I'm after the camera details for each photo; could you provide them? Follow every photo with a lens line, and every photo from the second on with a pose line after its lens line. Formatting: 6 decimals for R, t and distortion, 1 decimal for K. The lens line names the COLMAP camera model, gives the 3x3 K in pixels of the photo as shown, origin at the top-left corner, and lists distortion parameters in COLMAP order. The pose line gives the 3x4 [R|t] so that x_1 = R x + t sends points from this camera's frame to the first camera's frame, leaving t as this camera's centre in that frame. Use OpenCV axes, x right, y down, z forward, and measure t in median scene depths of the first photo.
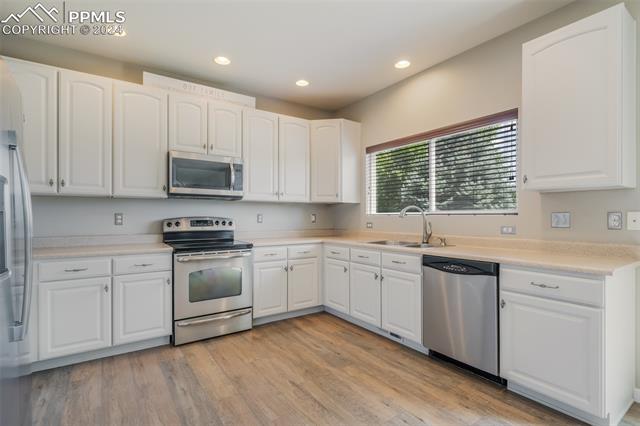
lens RADIAL K [[302.9, 0, 317.6], [0, 302.9, 215.4], [0, 0, 1]] dist [0.002489, -0.000137]
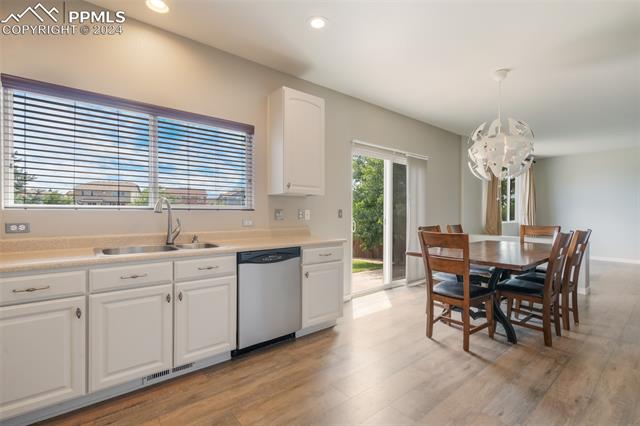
lens RADIAL K [[288.0, 0, 321.4], [0, 288.0, 213.1], [0, 0, 1]] dist [-0.002096, -0.000673]
pose [[-0.068476, -0.001712, 0.997651, -0.490193], [-0.008452, 0.999964, 0.001136, 0.004399], [-0.997617, -0.008355, -0.068488, 0.706644]]
